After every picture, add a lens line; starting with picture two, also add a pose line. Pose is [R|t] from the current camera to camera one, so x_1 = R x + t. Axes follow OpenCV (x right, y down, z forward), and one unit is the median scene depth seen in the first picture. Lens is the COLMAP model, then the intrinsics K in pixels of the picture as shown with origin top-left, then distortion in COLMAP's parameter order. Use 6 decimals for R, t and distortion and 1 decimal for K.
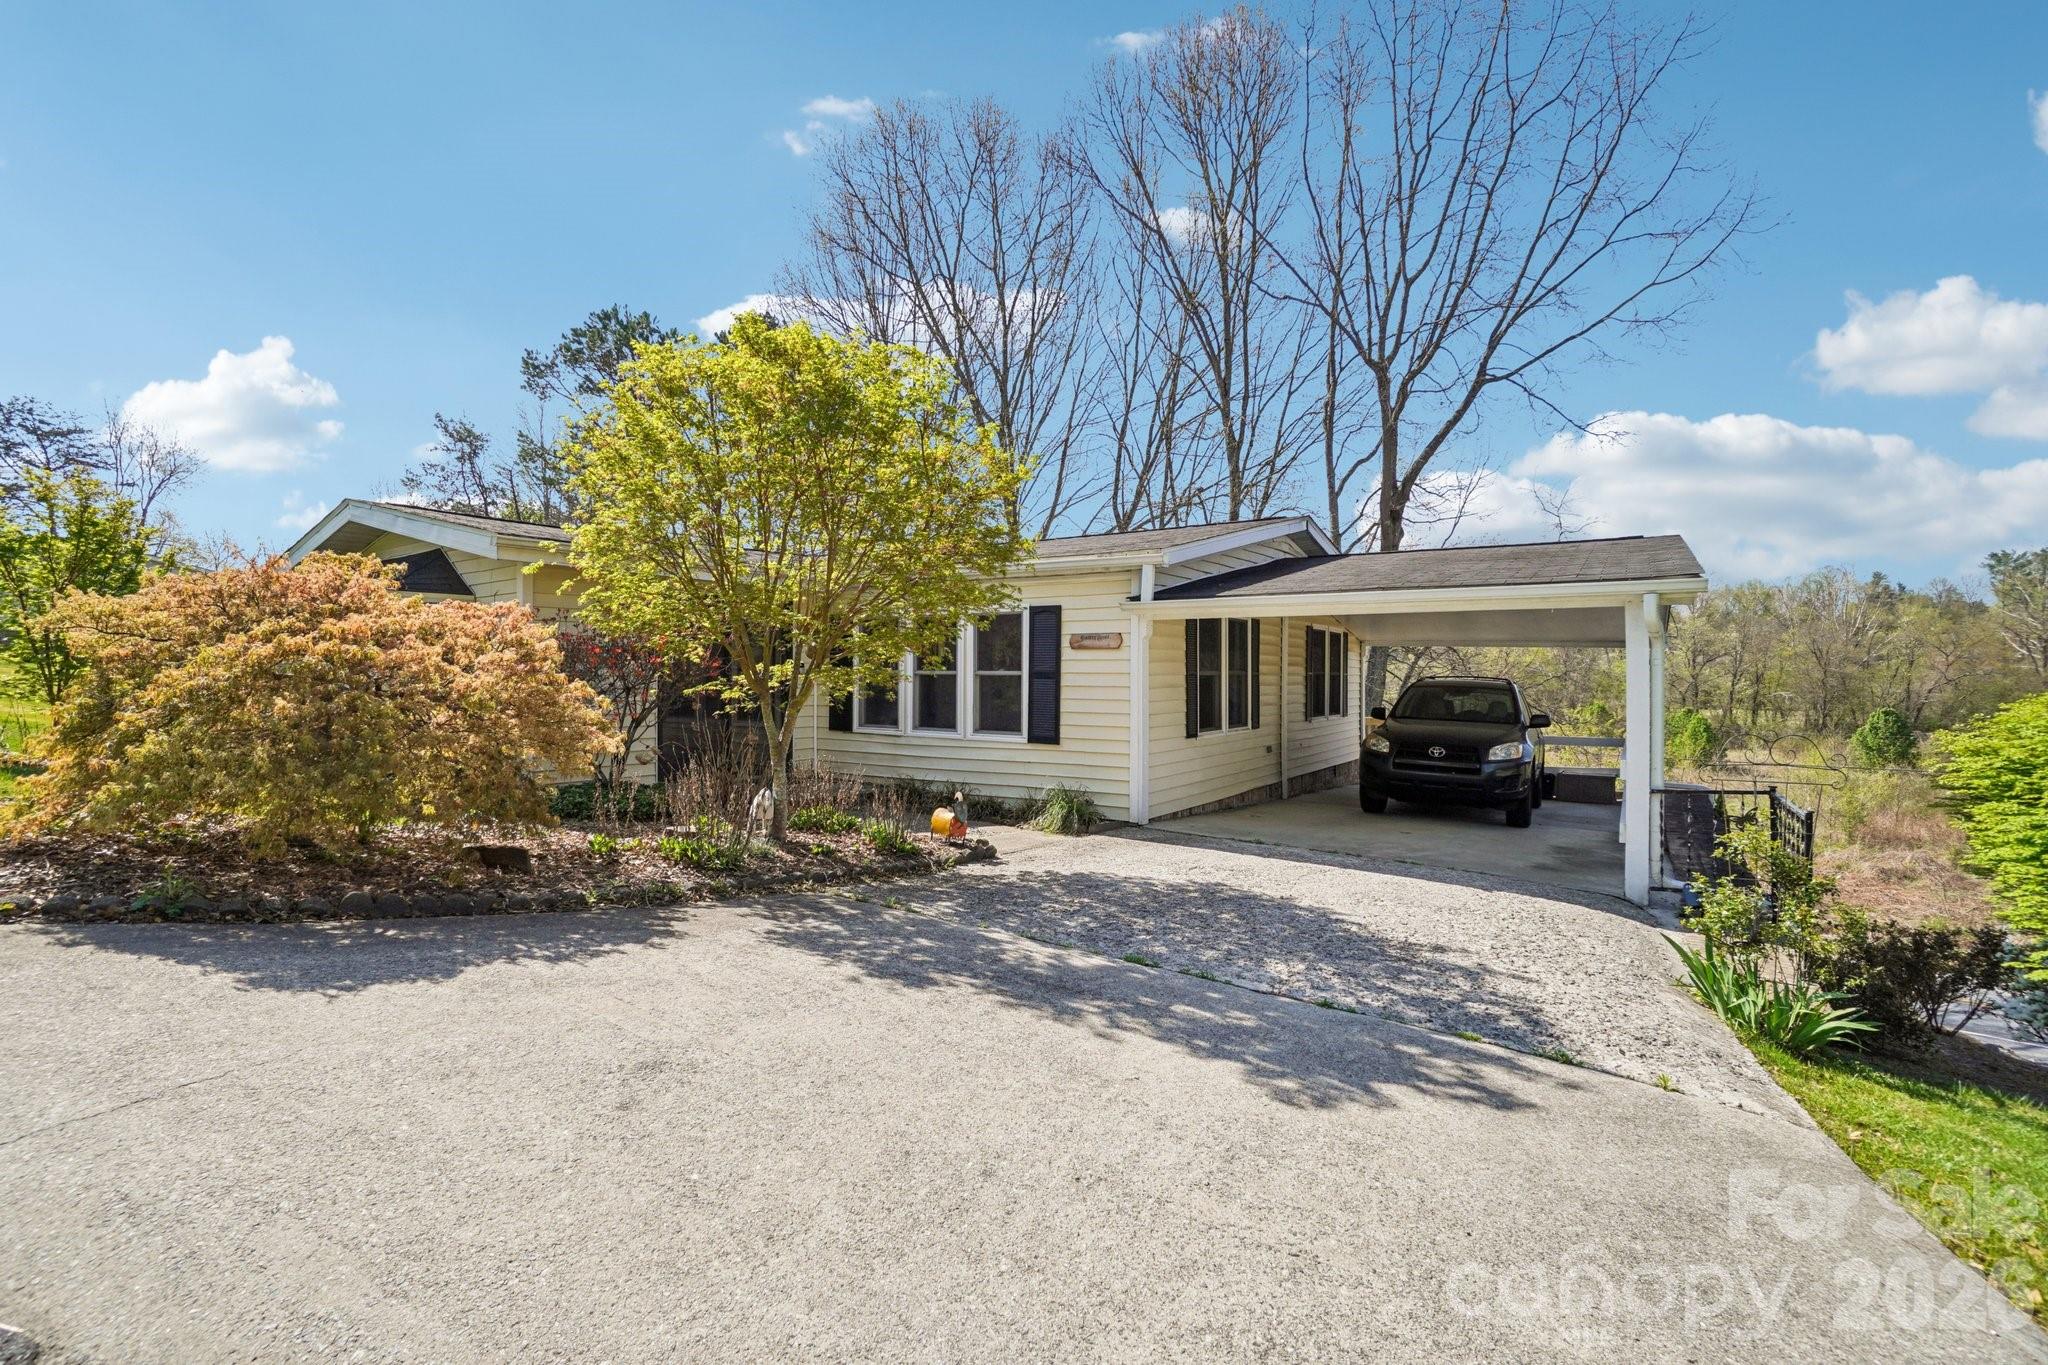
lens RADIAL K [[896.2, 0, 1023.0], [0, 896.2, 682.2], [0, 0, 1]] dist [-0.003592, -0.001998]
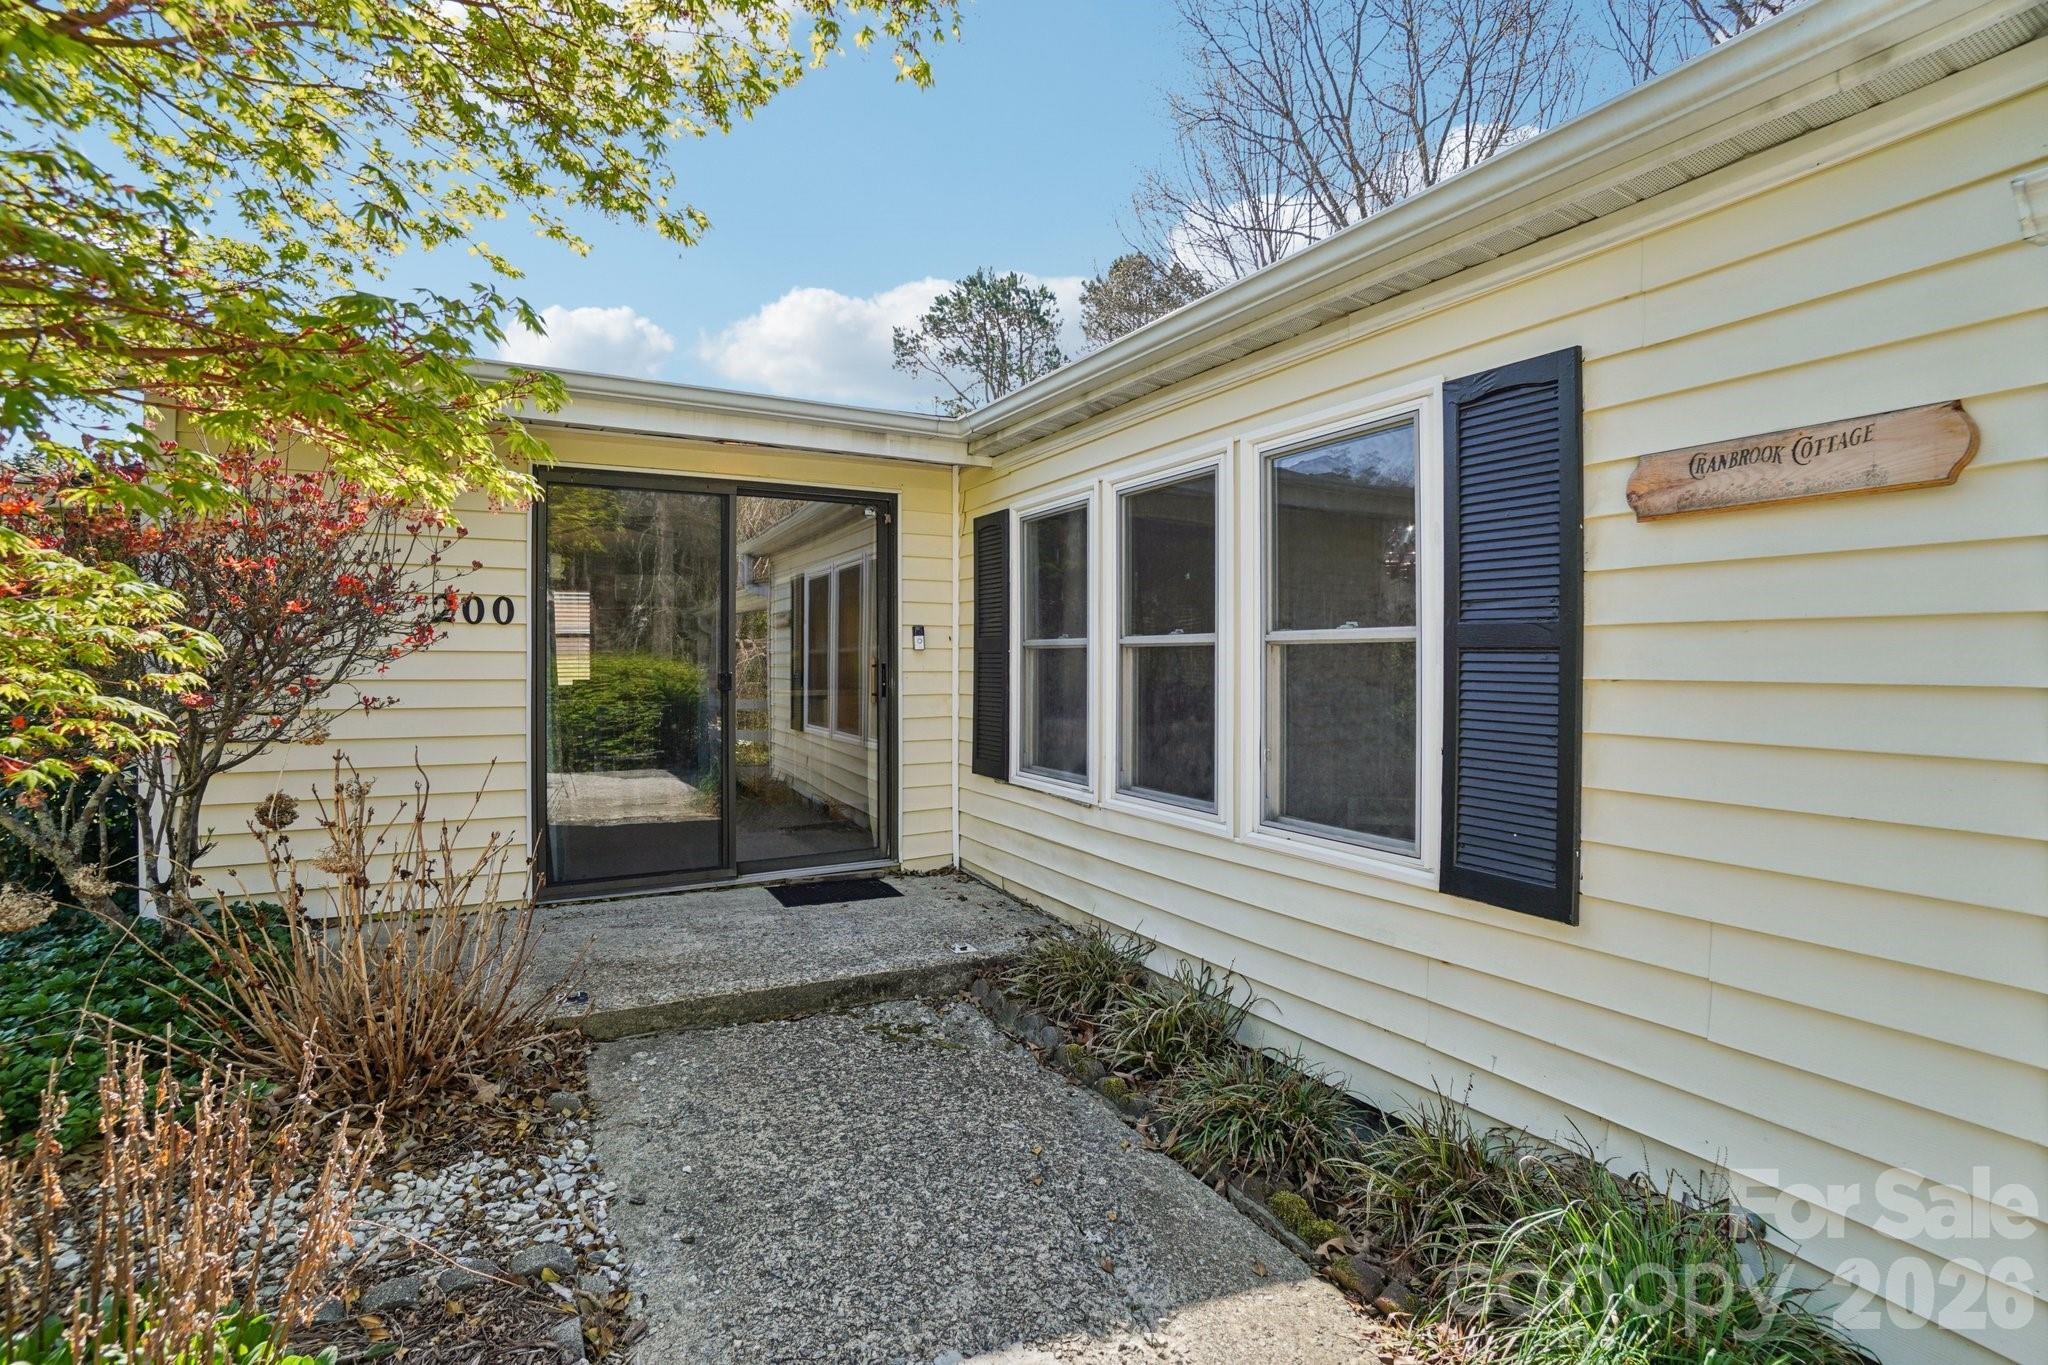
lens RADIAL K [[896.2, 0, 1029.0], [0, 896.2, 662.2], [0, 0, 1]] dist [-0.003592, -0.001998]
pose [[0.899121, -0.010320, -0.437577, 0.012231], [0.010292, 0.999944, -0.002436, -0.001793], [0.437578, -0.002313, 0.899177, 0.660006]]
